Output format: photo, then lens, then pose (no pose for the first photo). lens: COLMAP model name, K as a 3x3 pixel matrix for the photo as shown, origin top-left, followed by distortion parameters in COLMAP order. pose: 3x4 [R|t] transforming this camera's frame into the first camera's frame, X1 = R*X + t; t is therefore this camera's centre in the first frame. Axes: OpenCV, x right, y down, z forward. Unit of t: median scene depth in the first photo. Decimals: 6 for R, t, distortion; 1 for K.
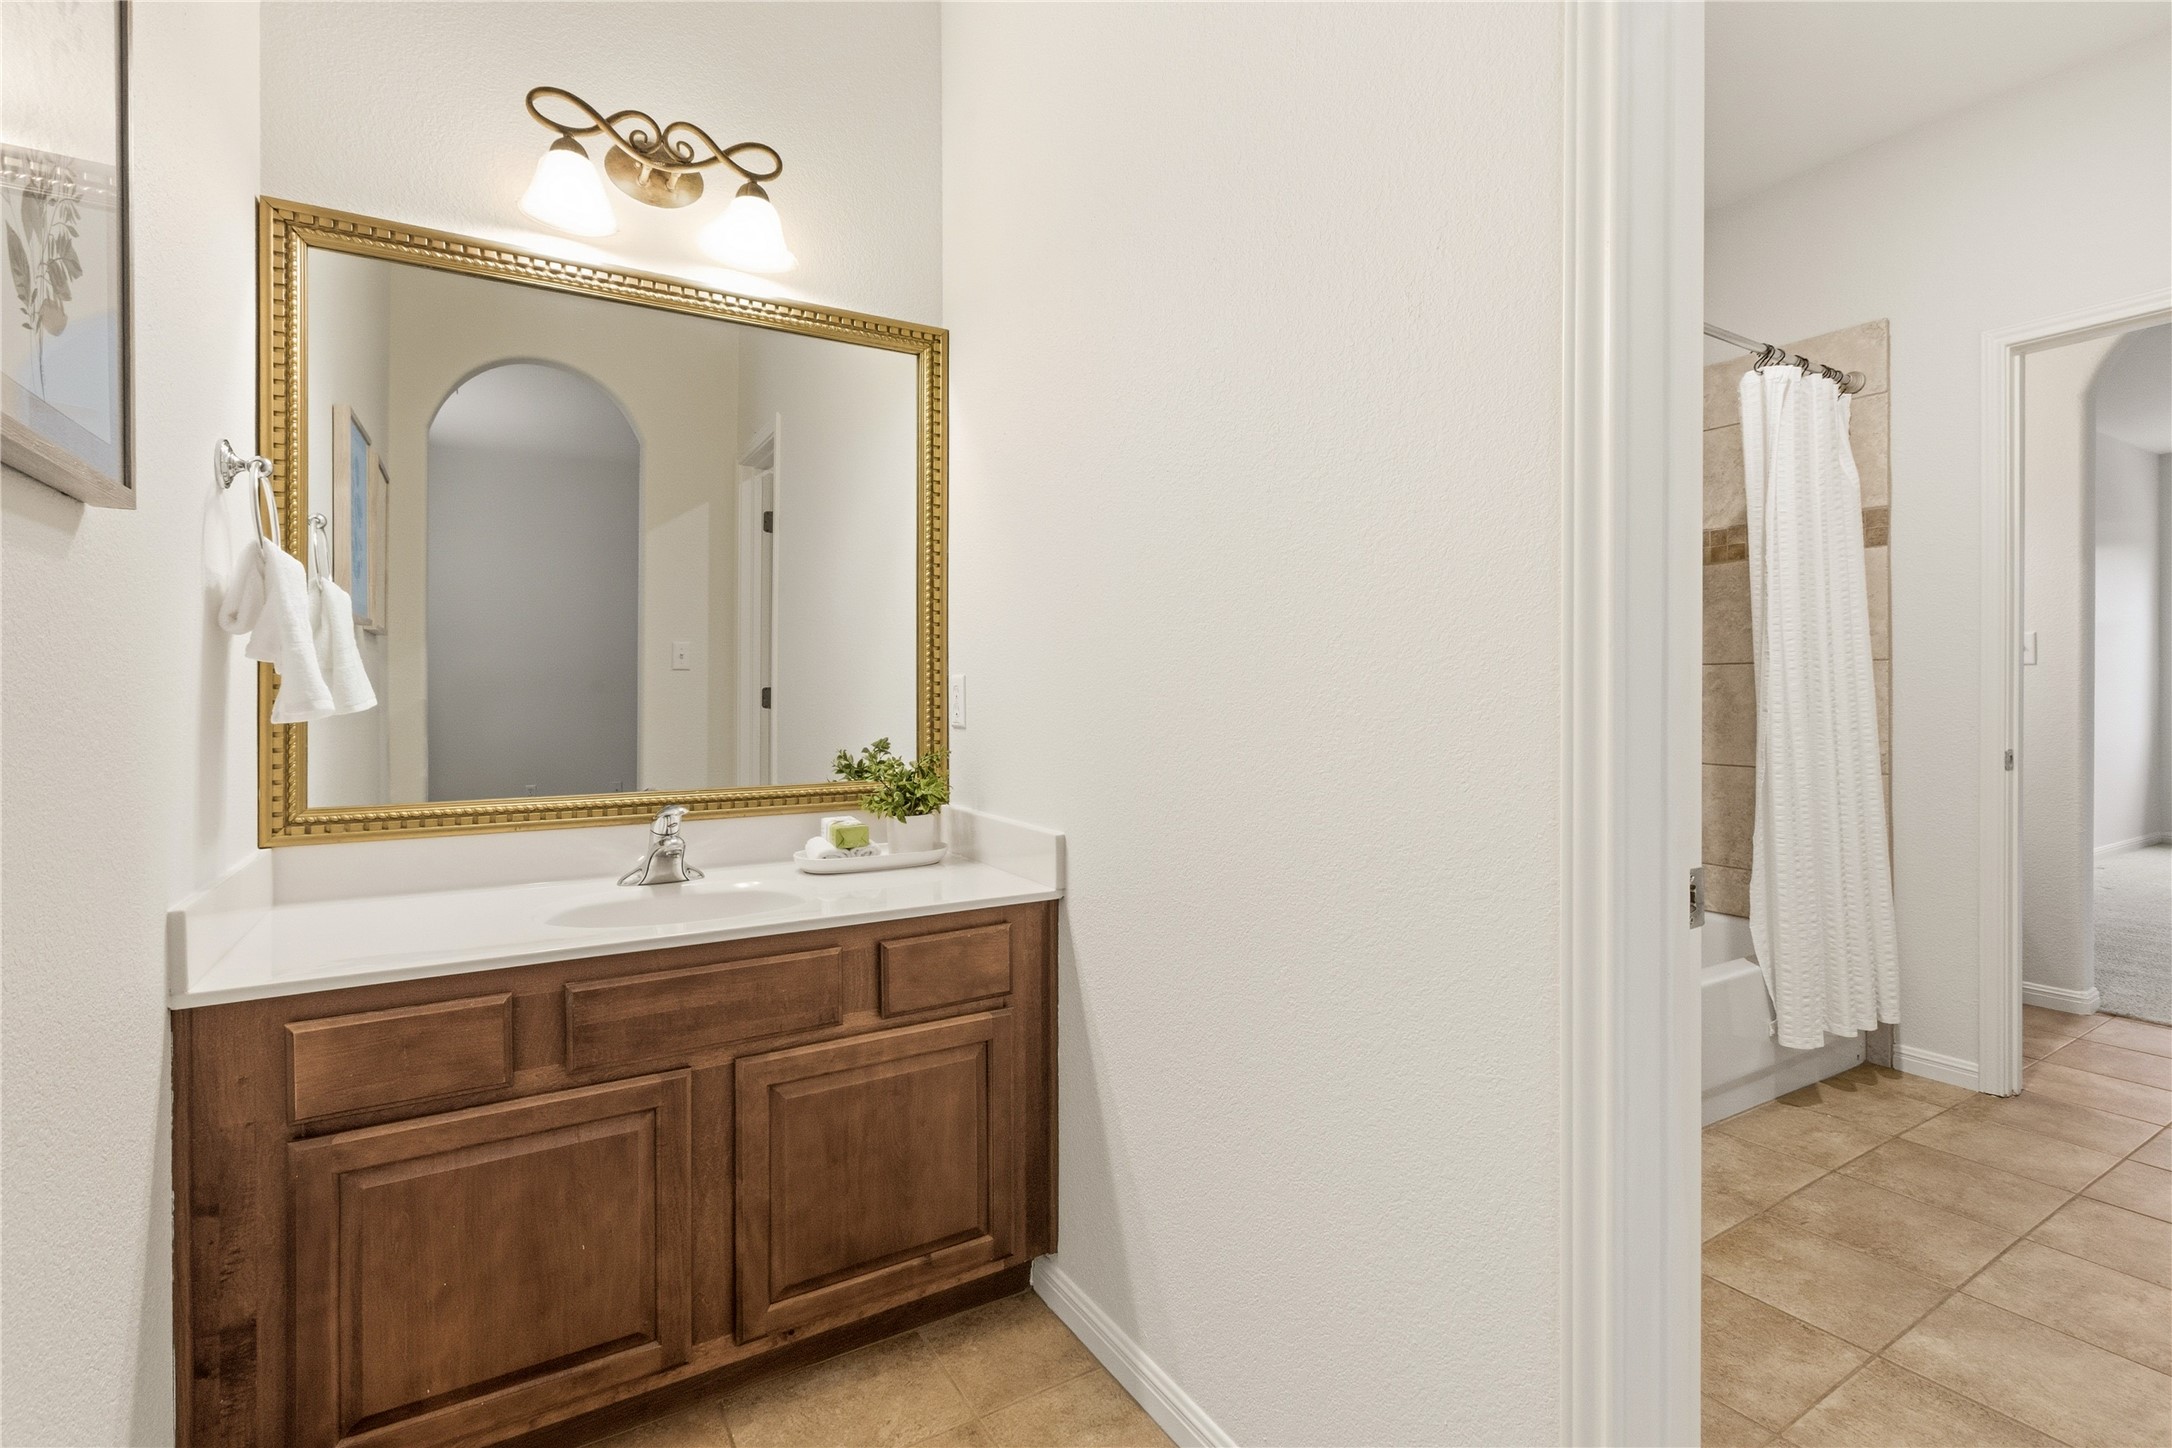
lens RADIAL K [[1014.6, 0, 1090.7], [0, 1014.6, 689.4], [0, 0, 1]] dist [0.000273, -0.000335]
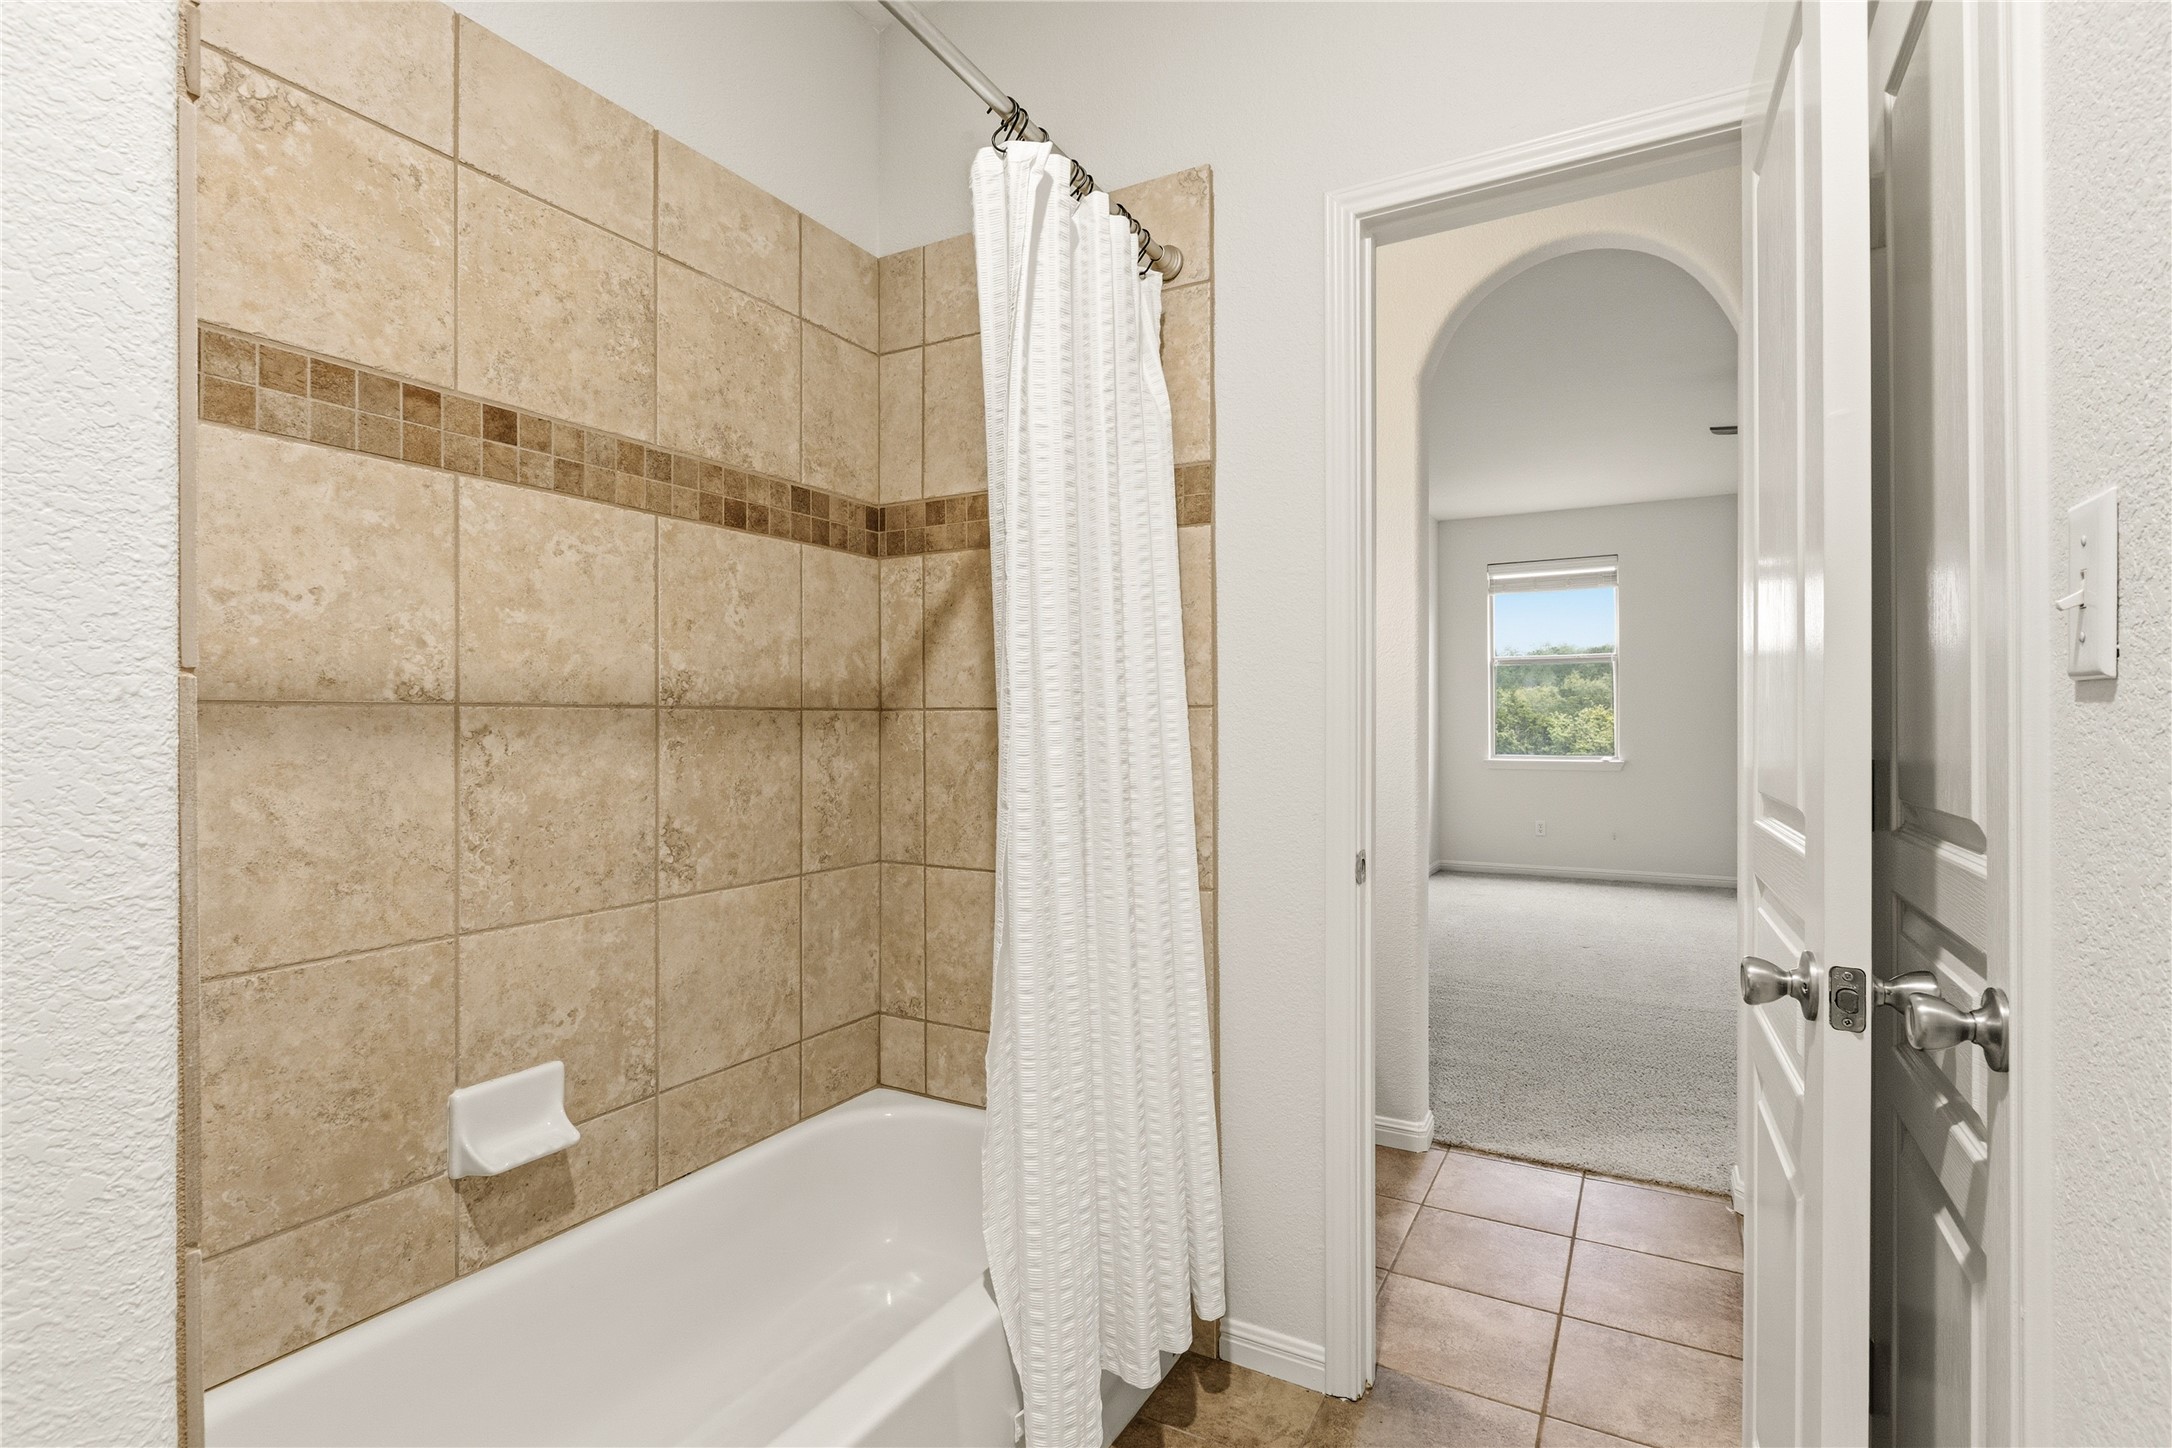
lens RADIAL K [[1027.9, 0, 1086.0], [0, 1027.9, 724.0], [0, 0, 1]] dist [0.003959, 0.000071]
pose [[0.873797, 0.001917, 0.486288, 0.426607], [0.000880, 0.999984, -0.005524, -0.015898], [-0.486291, 0.005254, 0.873781, 0.502916]]
